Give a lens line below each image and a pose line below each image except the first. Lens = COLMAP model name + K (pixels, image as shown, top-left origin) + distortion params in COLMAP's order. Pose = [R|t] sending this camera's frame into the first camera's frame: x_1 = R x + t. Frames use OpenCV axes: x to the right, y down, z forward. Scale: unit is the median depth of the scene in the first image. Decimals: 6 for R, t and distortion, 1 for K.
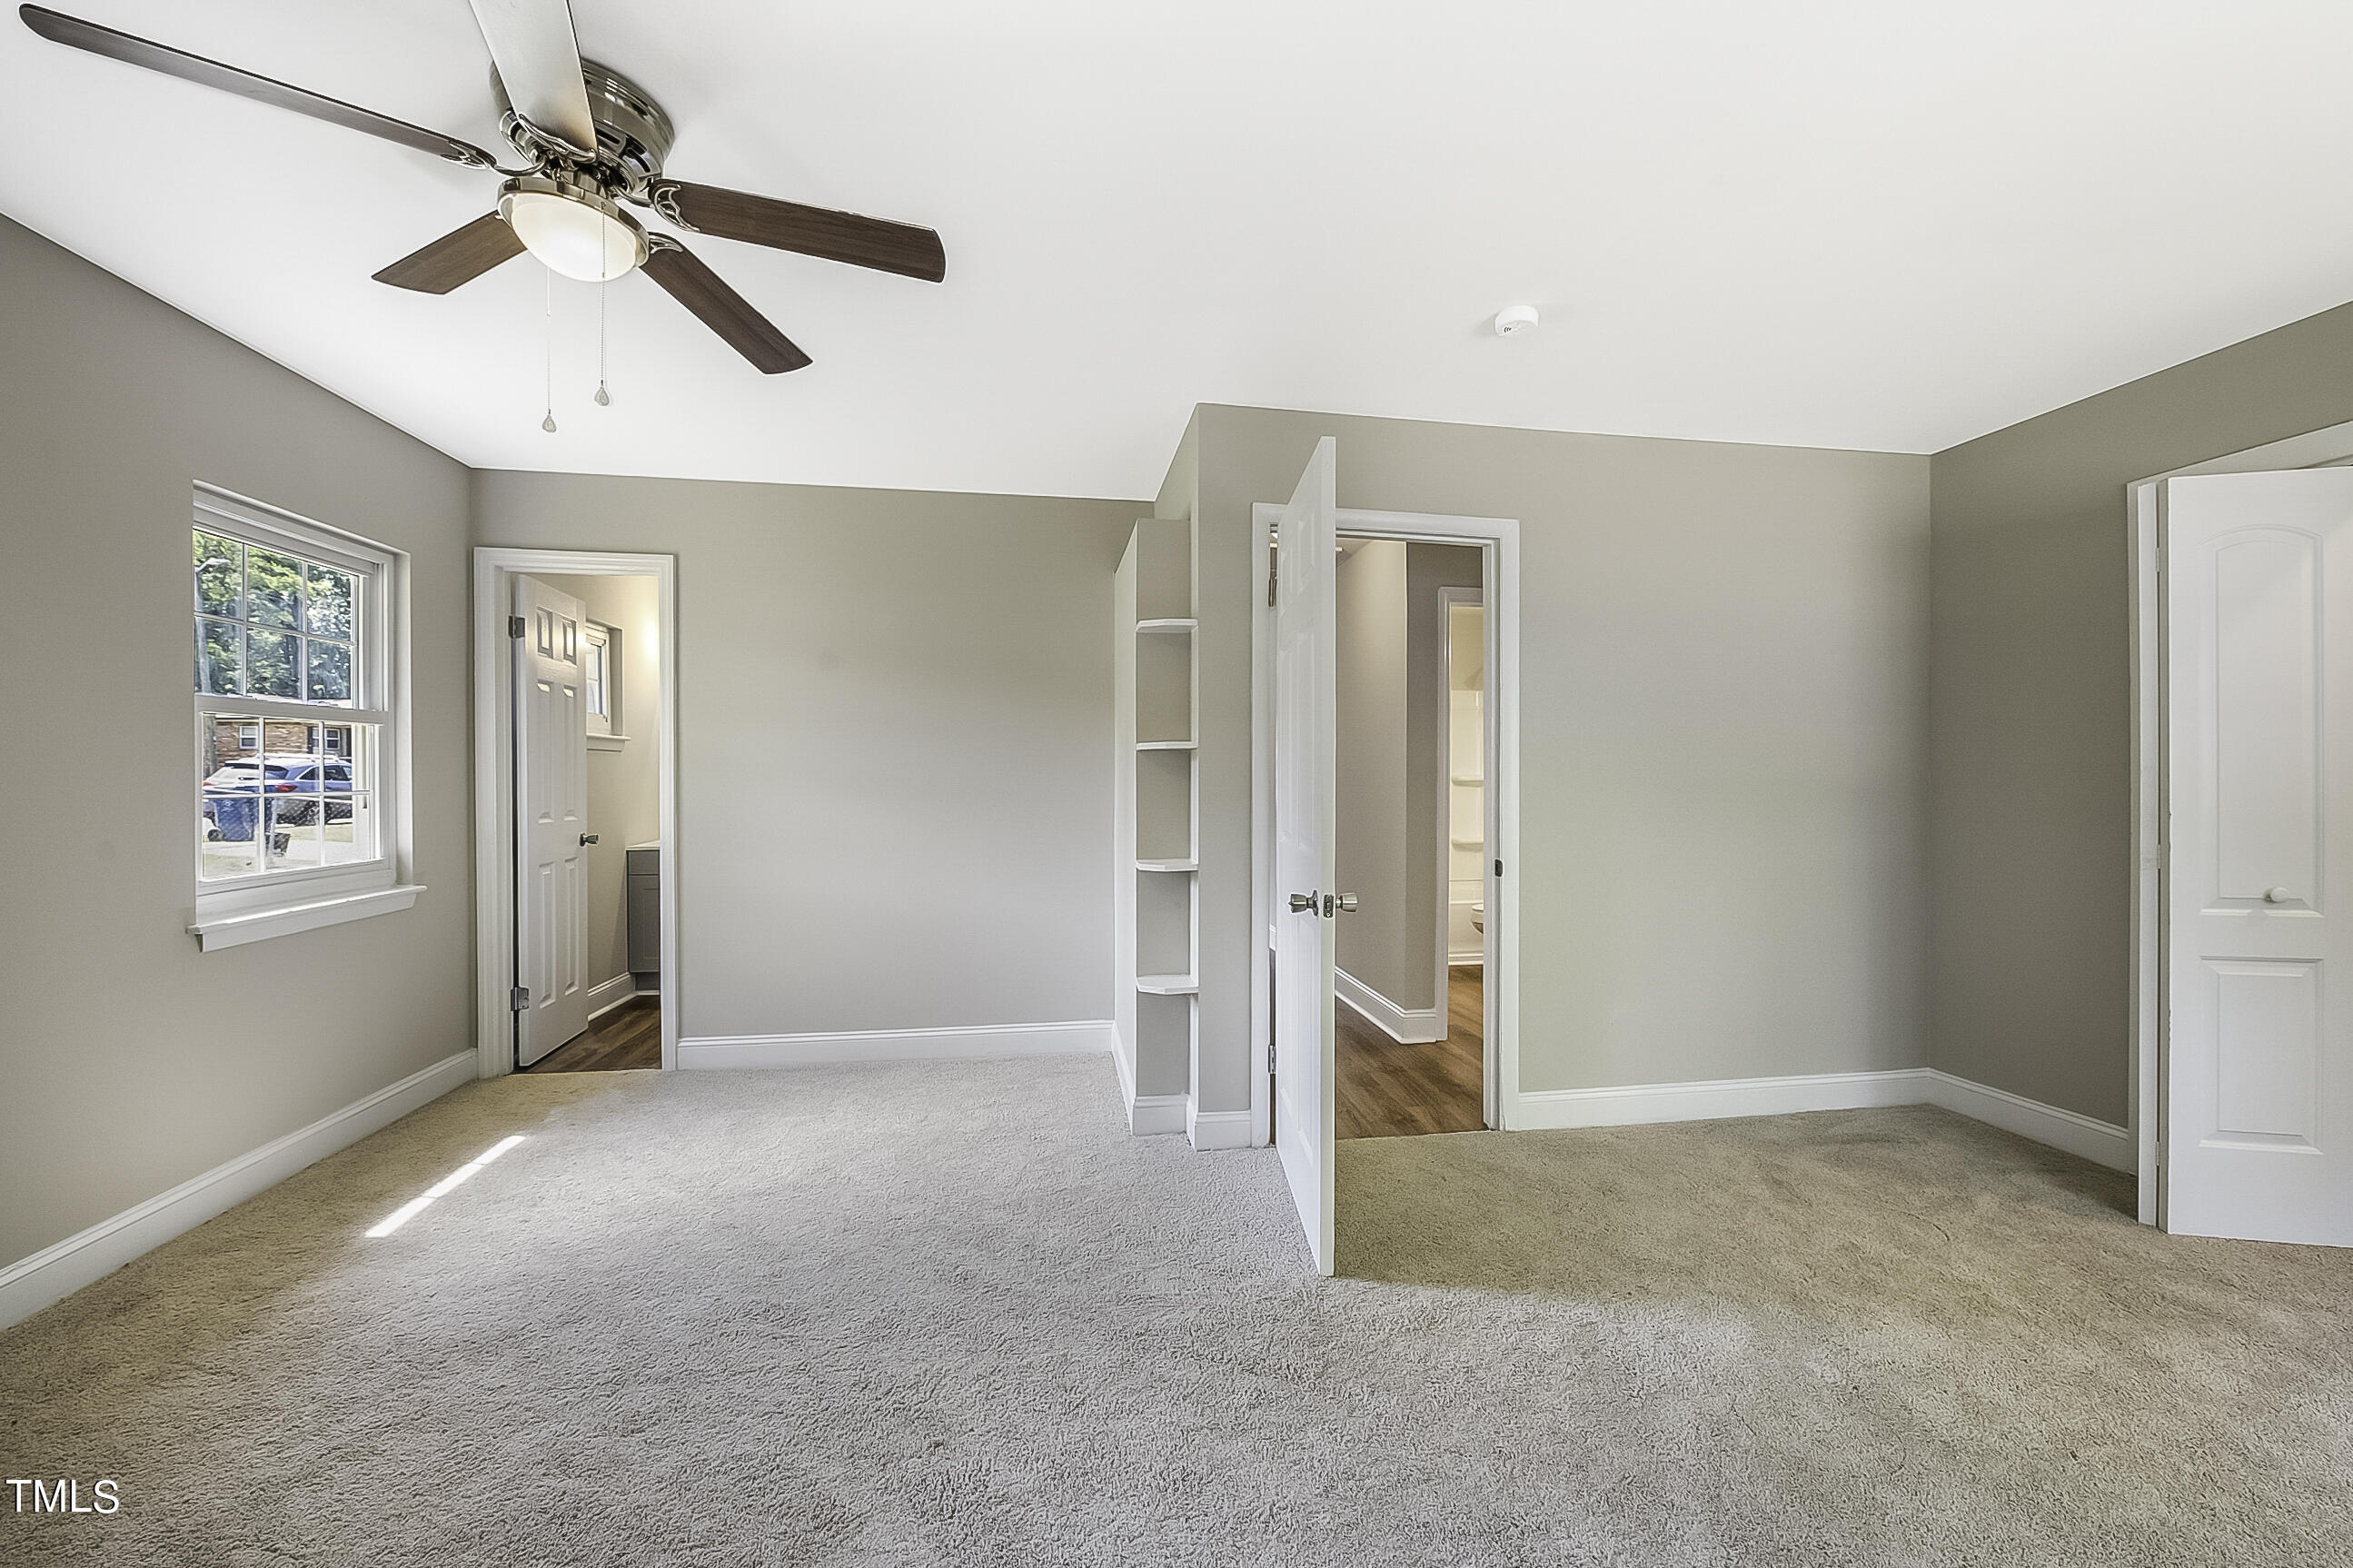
lens RADIAL K [[927.3, 0, 1181.2], [0, 927.3, 779.6], [0, 0, 1]] dist [0.001258, -0.000079]
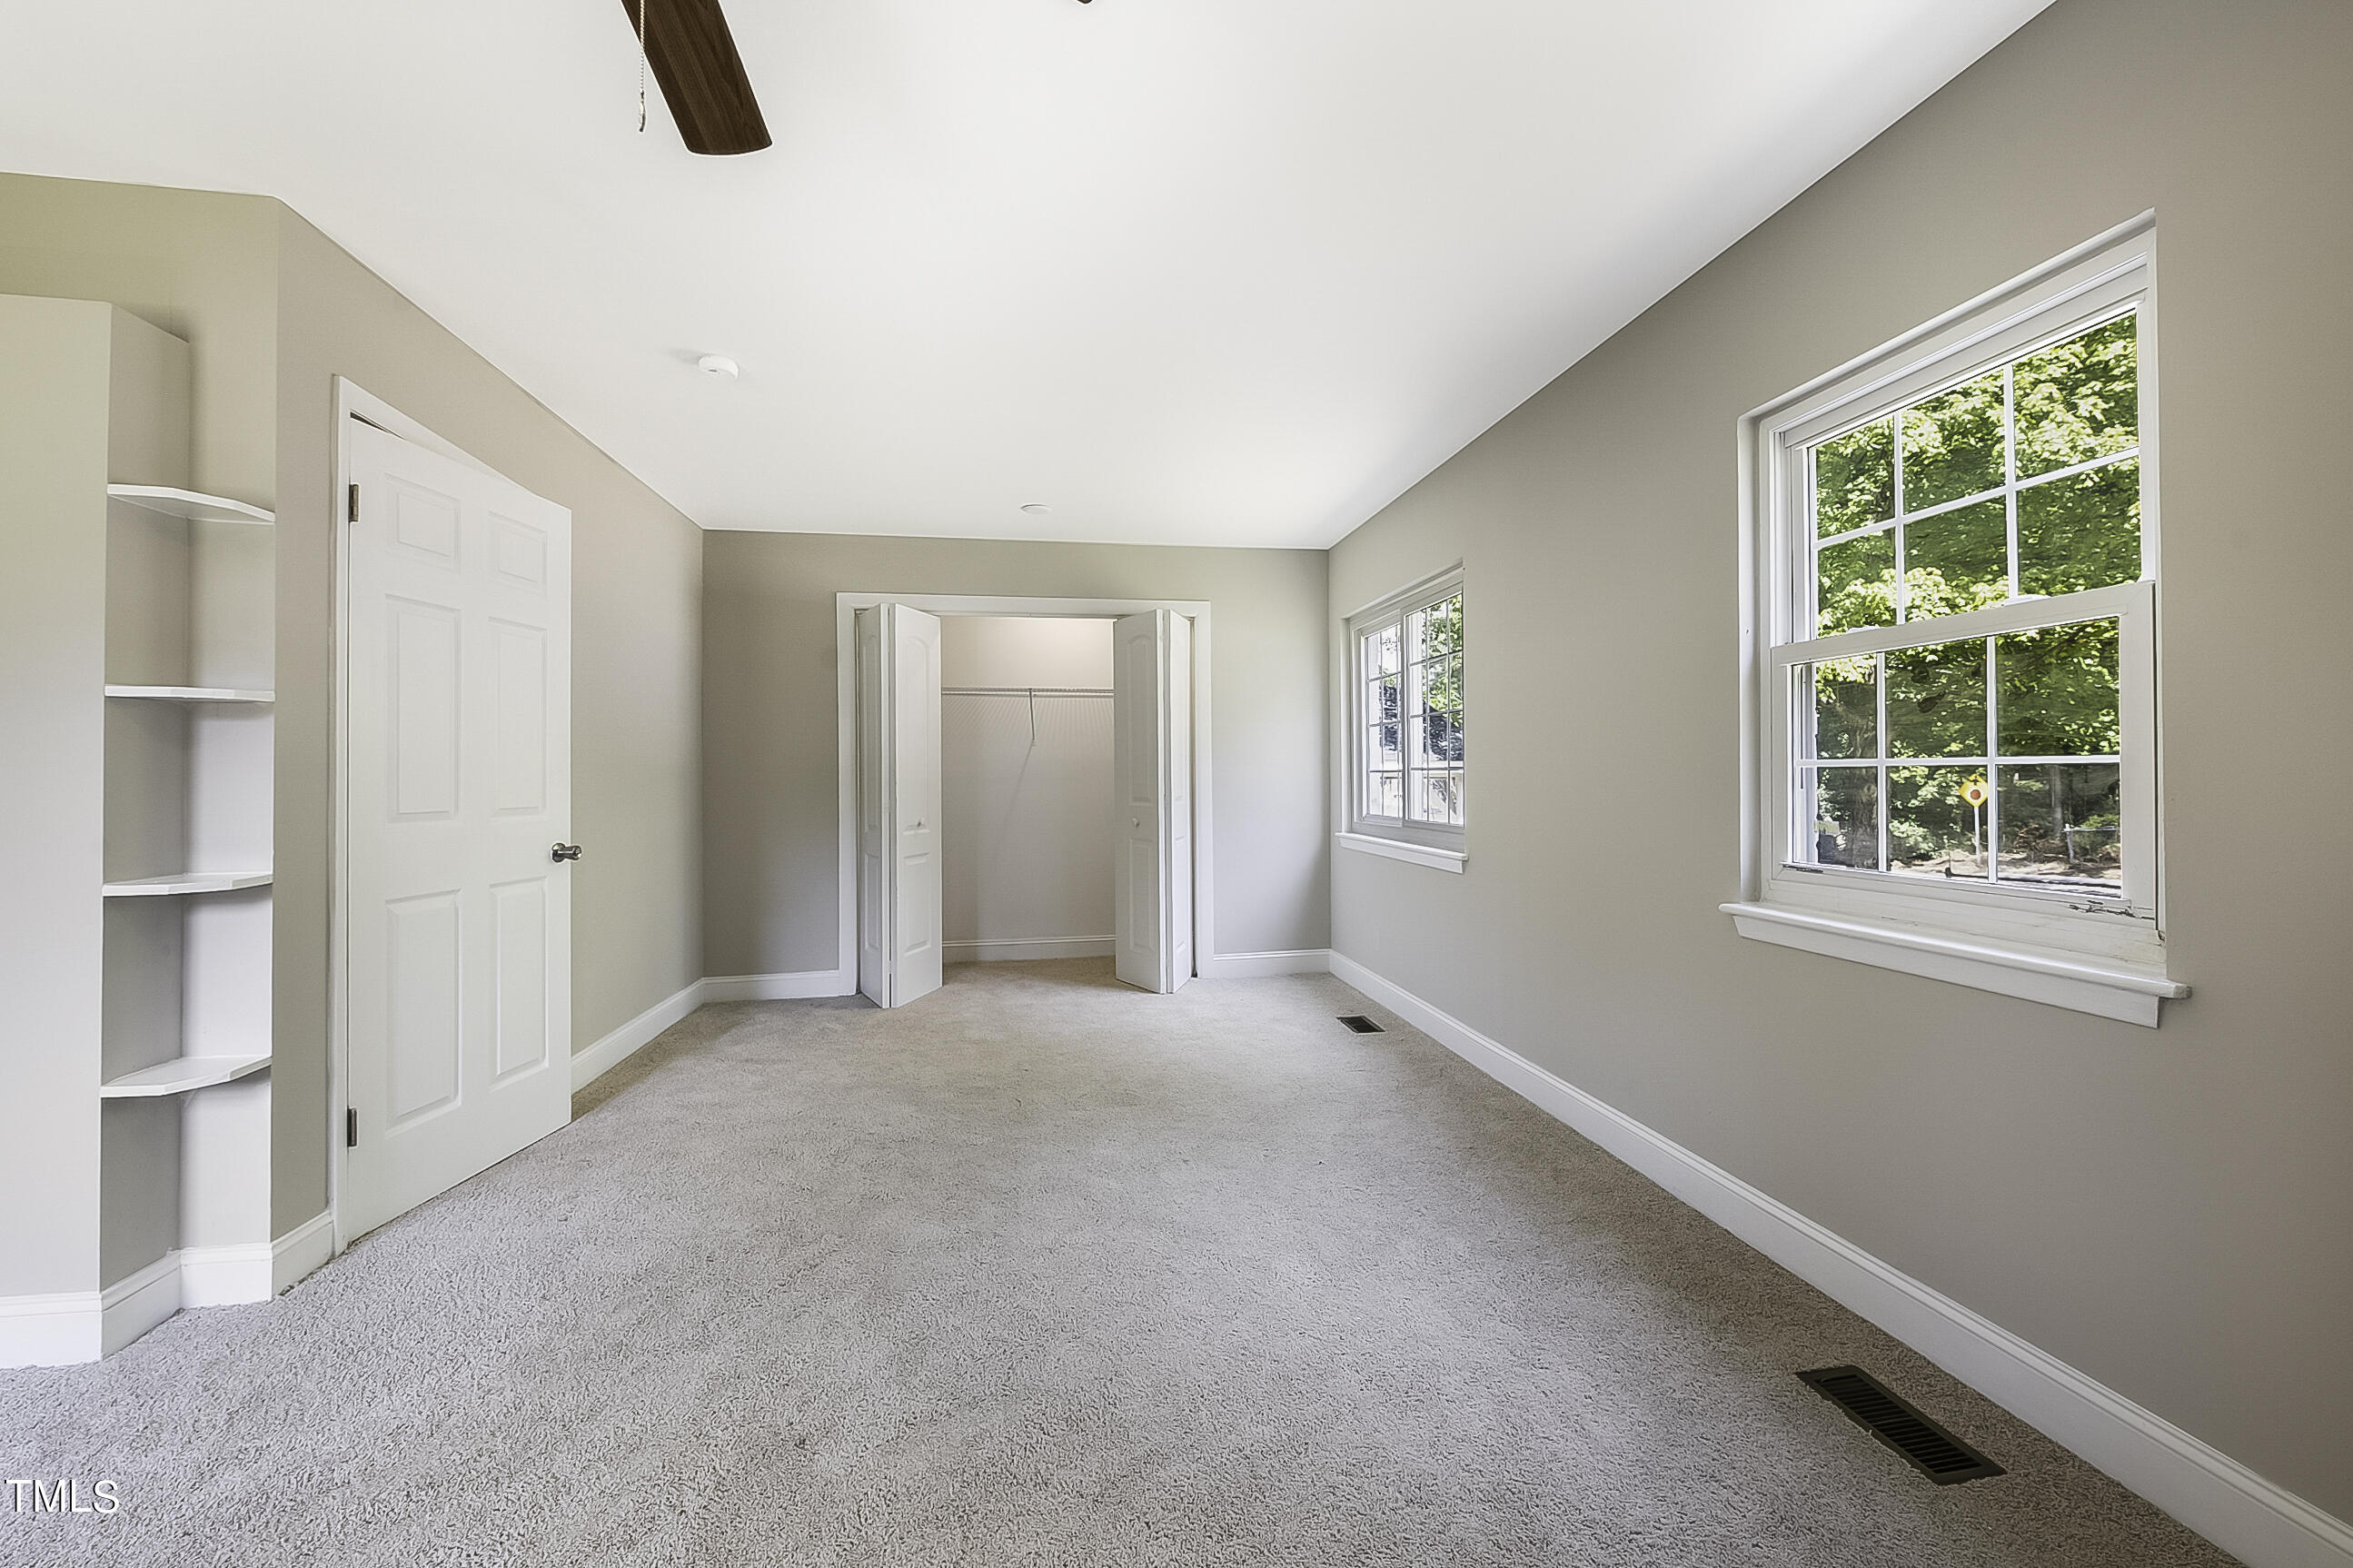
lens RADIAL K [[927.3, 0, 1181.2], [0, 927.3, 779.6], [0, 0, 1]] dist [0.001258, -0.000079]
pose [[-0.002546, -0.000120, 0.999997, -0.699345], [0.002226, 0.999998, 0.000125, 0.024249], [-0.999994, 0.002227, -0.002545, 0.360944]]
